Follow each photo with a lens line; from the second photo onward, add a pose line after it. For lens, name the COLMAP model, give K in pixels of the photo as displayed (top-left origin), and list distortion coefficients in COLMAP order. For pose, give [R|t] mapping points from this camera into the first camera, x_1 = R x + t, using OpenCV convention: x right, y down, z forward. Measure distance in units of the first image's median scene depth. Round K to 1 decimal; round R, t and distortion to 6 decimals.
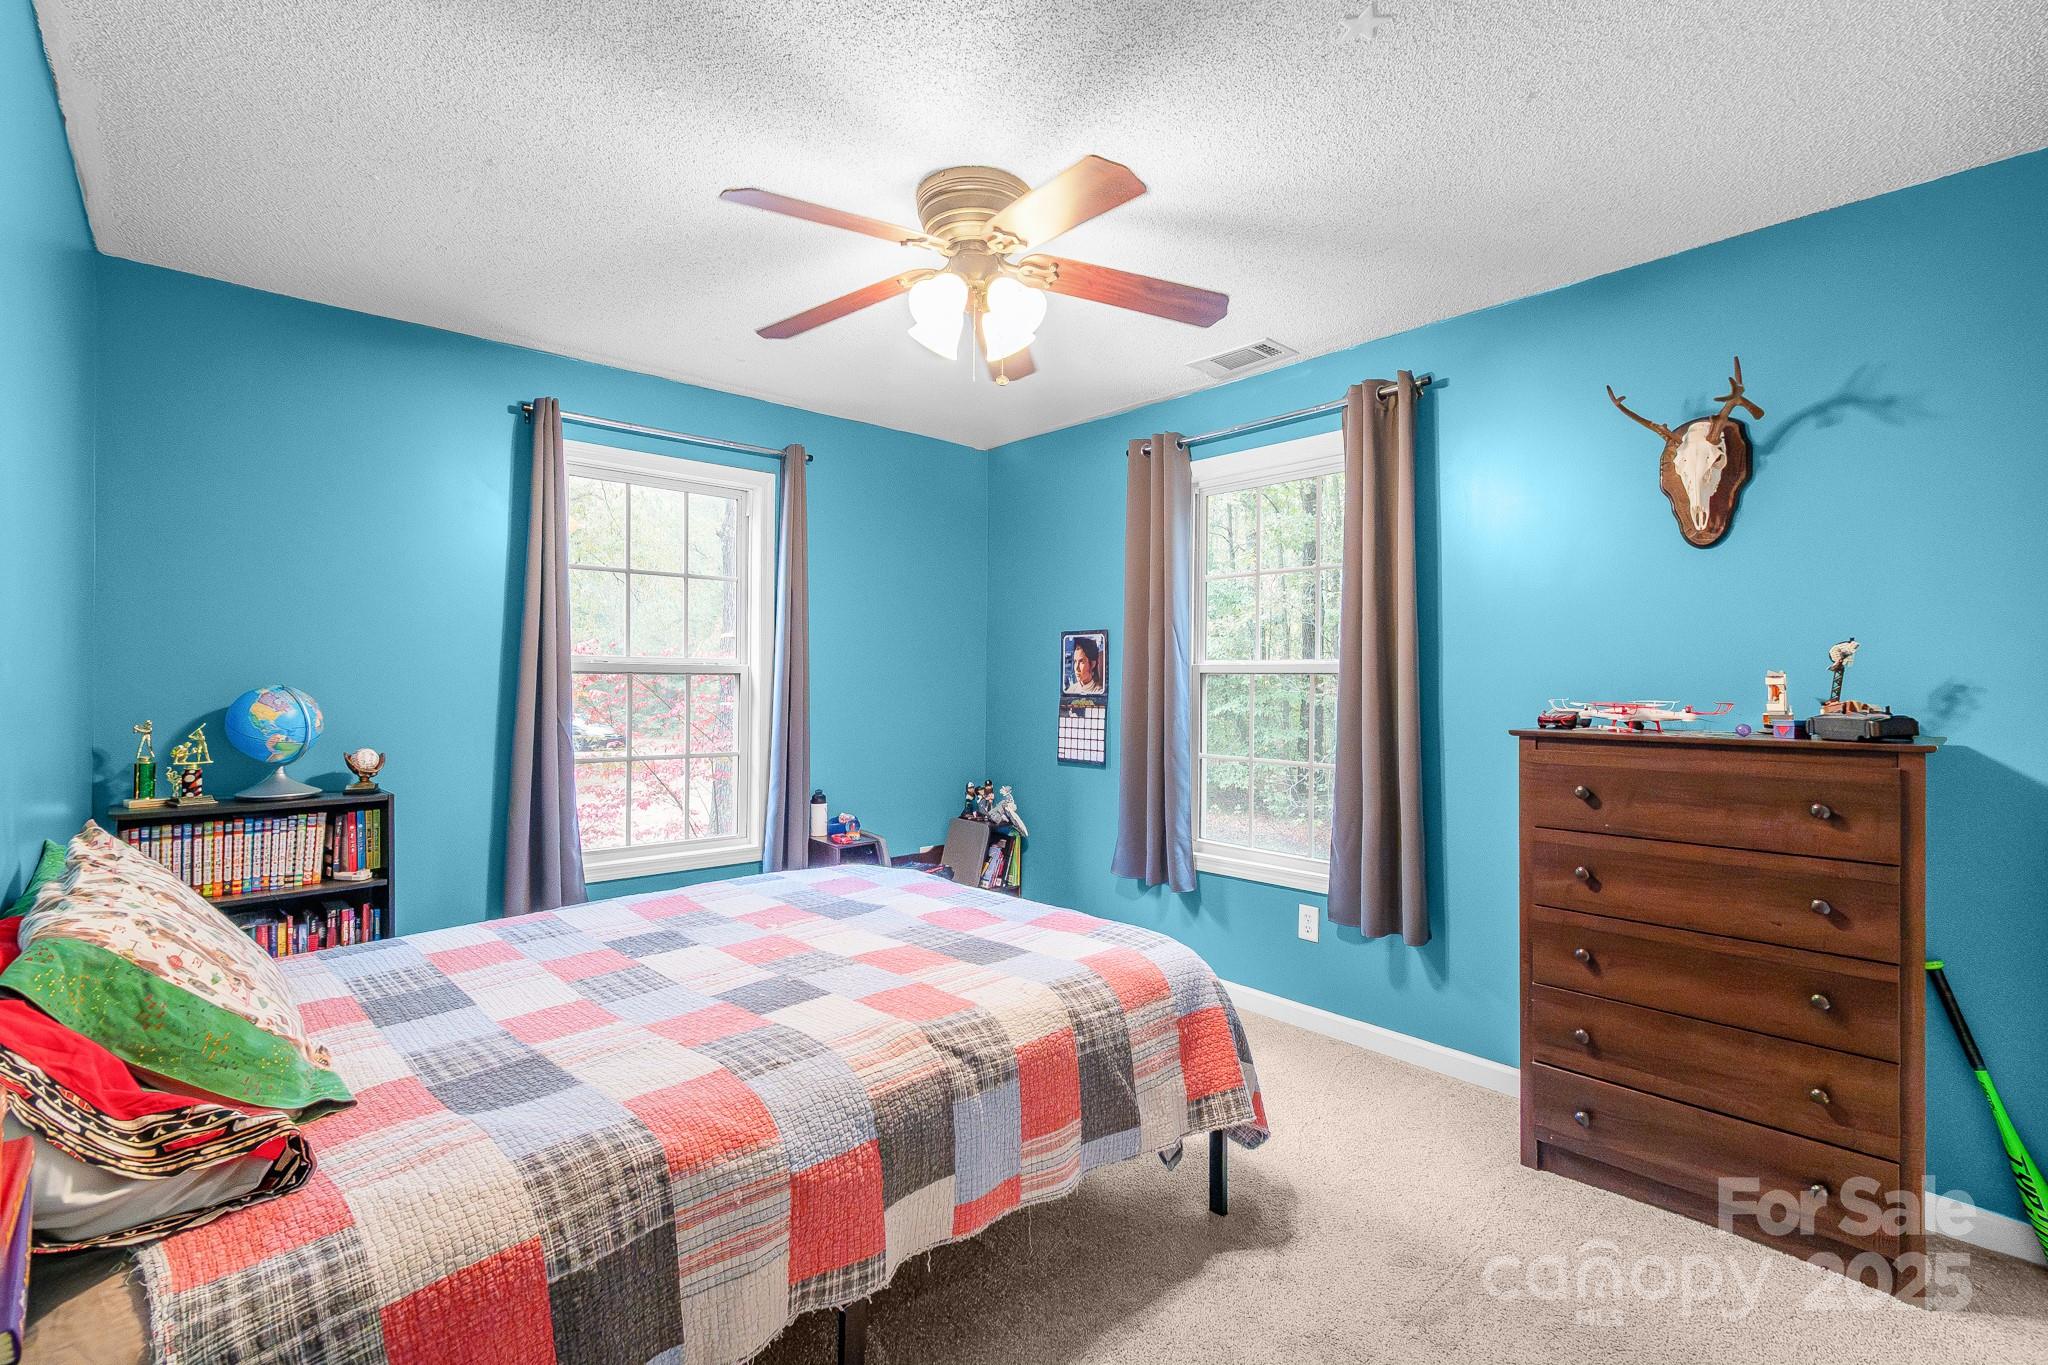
lens RADIAL K [[921.2, 0, 1039.2], [0, 921.2, 686.2], [0, 0, 1]] dist [0.002301, -0.000221]
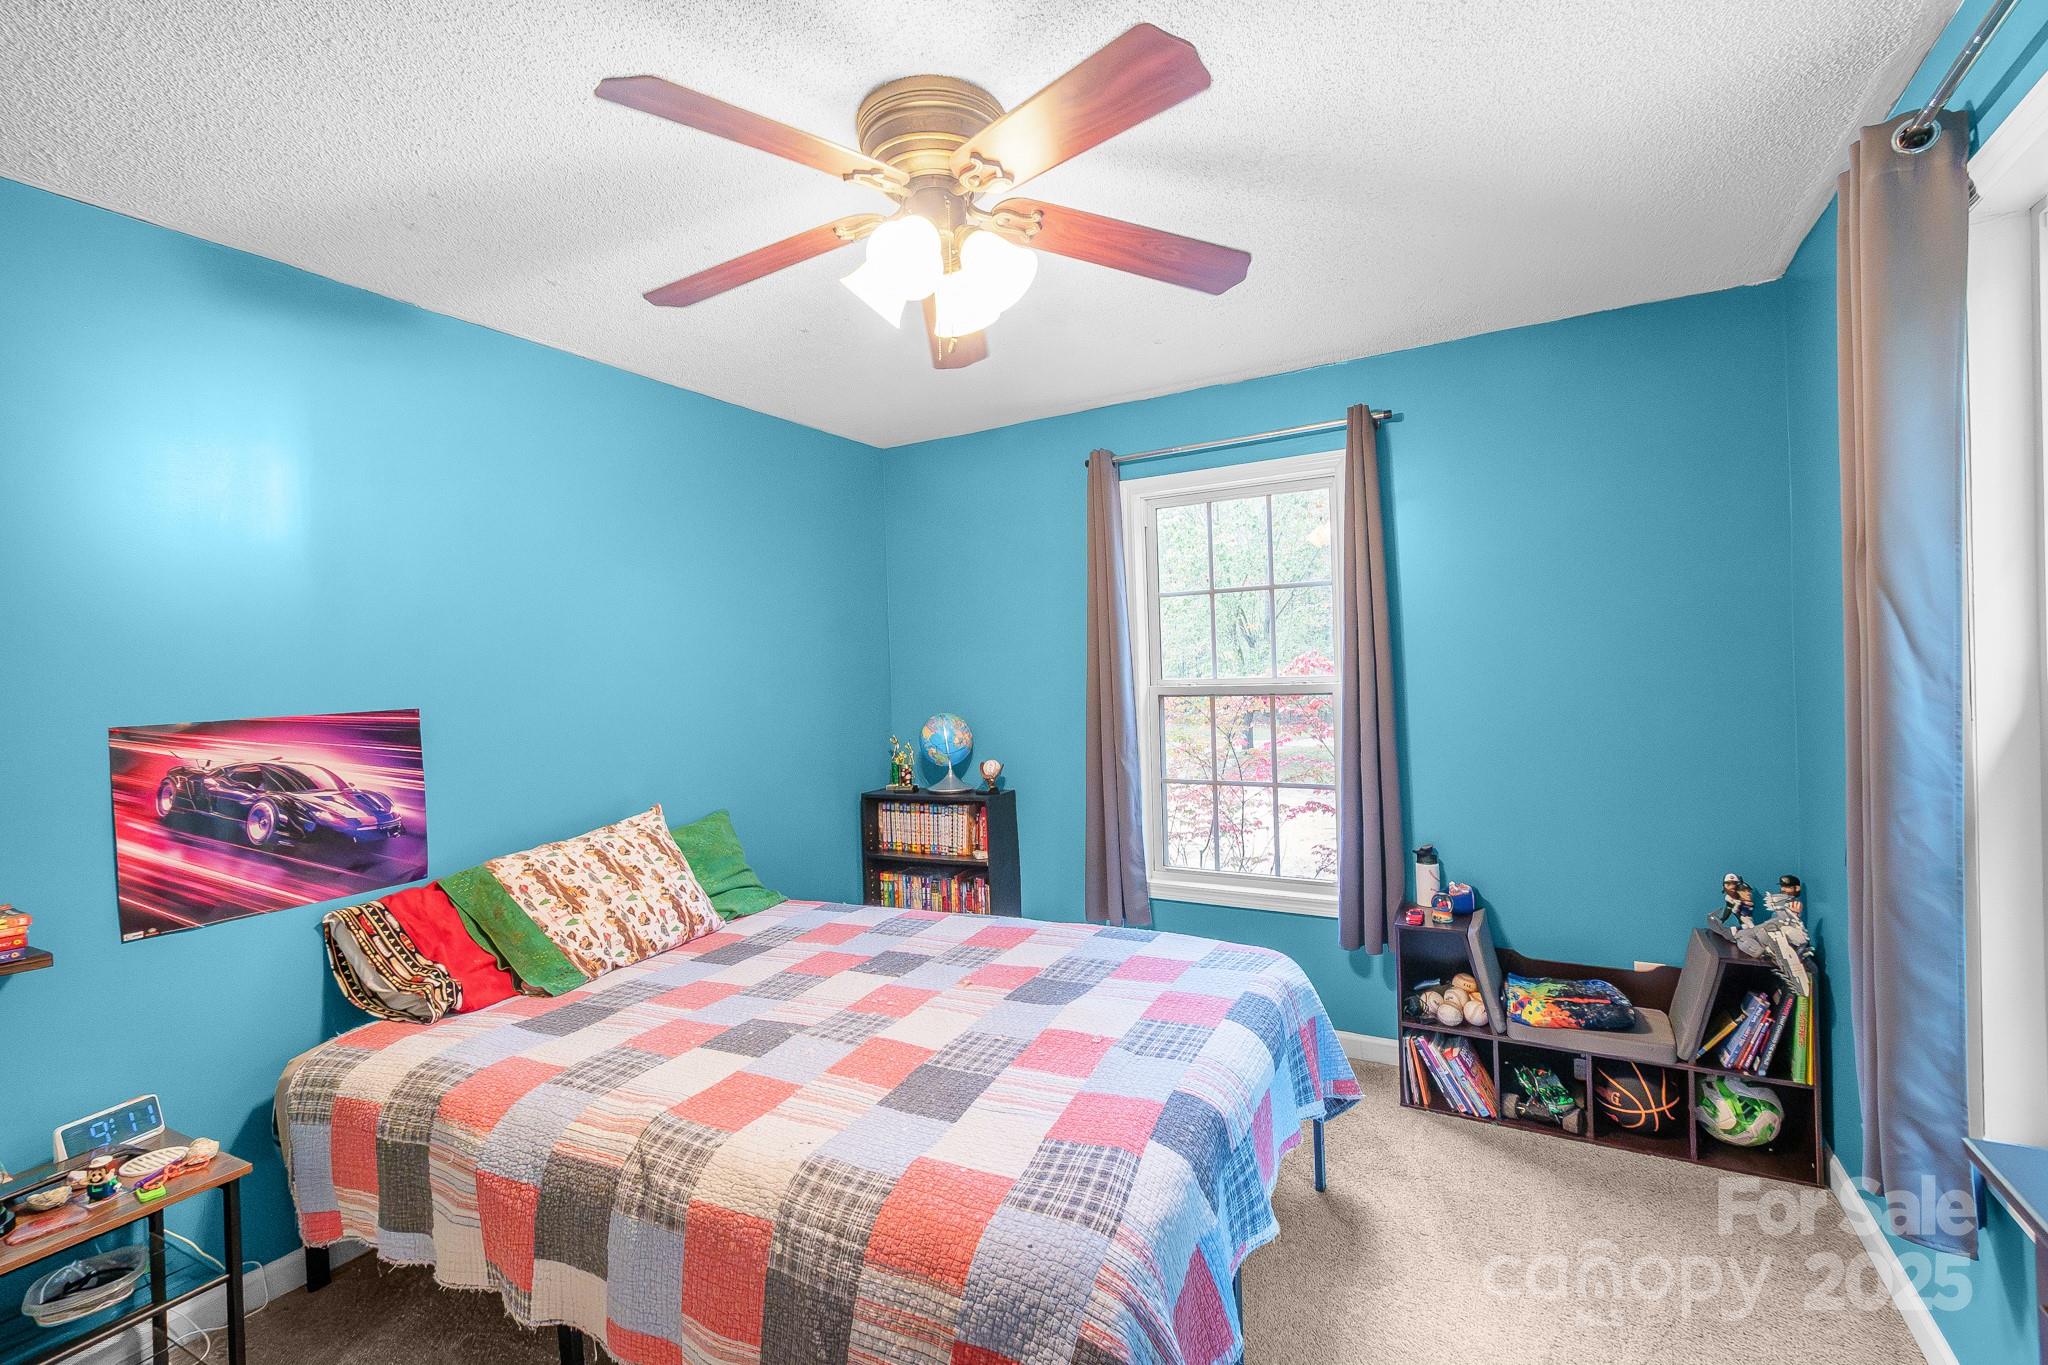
lens RADIAL K [[921.2, 0, 1039.2], [0, 921.2, 686.2], [0, 0, 1]] dist [0.002301, -0.000221]
pose [[0.307660, -0.001083, -0.951496, 0.732339], [0.027637, 0.999588, 0.007799, -0.062975], [0.951095, -0.028696, 0.307563, 0.880329]]
